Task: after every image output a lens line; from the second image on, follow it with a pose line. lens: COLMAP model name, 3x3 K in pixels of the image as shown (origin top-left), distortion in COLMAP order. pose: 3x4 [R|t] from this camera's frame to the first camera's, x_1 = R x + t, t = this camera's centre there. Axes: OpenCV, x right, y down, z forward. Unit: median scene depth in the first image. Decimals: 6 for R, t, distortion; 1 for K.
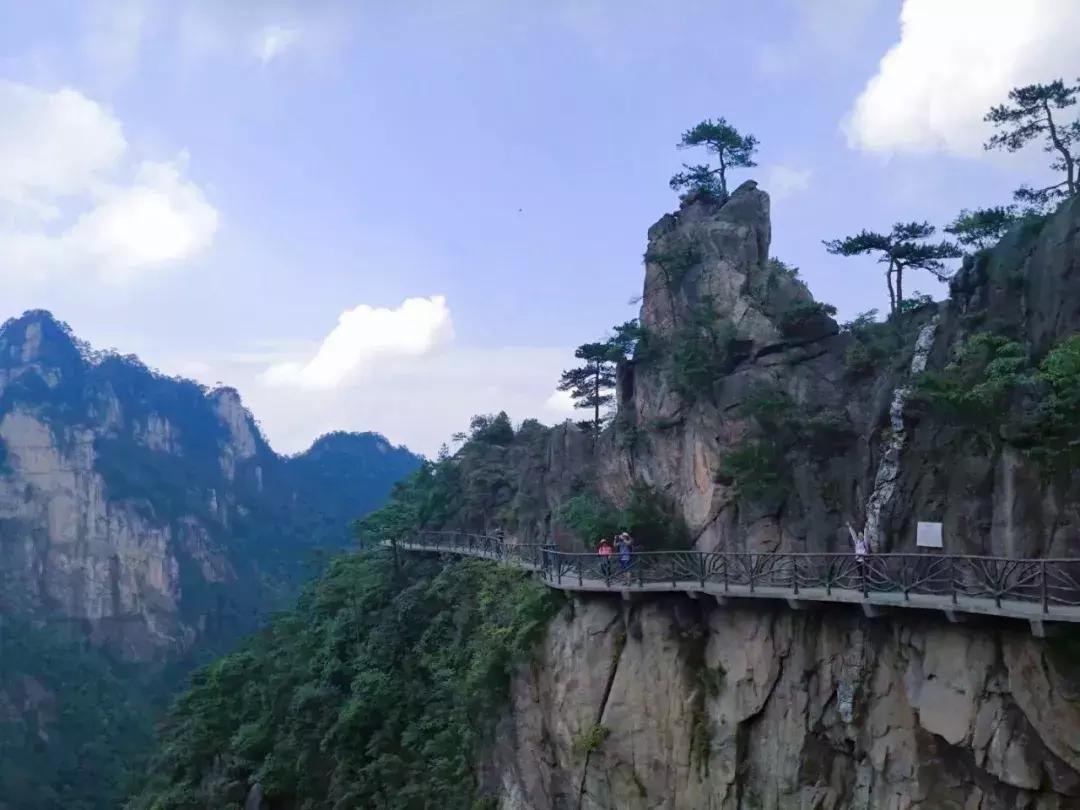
lens RADIAL K [[824.2, 0, 547.2], [0, 824.2, 398.8], [0, 0, 1]] dist [0.080932, -0.065883]
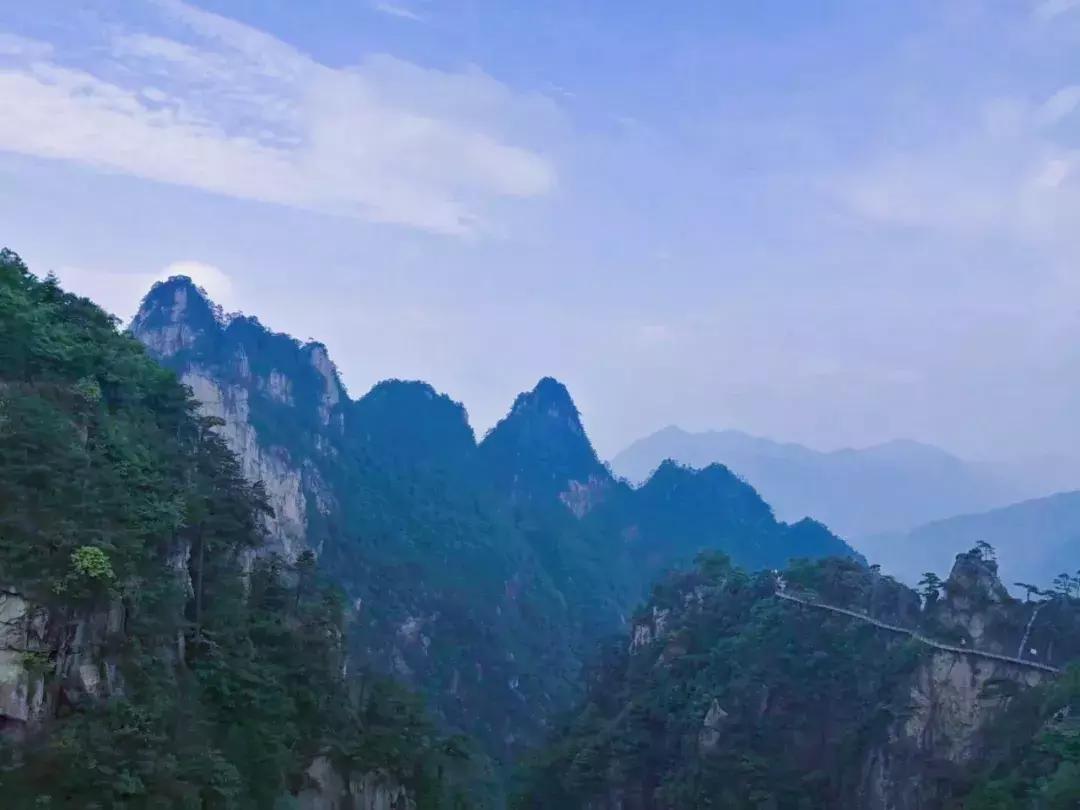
lens RADIAL K [[824.2, 0, 560.0], [0, 824.2, 397.3], [0, 0, 1]] dist [0.080932, -0.065883]
pose [[0.994987, 0.067657, 0.073649, -0.173770], [-0.074579, 0.992613, 0.095699, -0.098469], [-0.066631, -0.100712, 0.992682, -0.226827]]
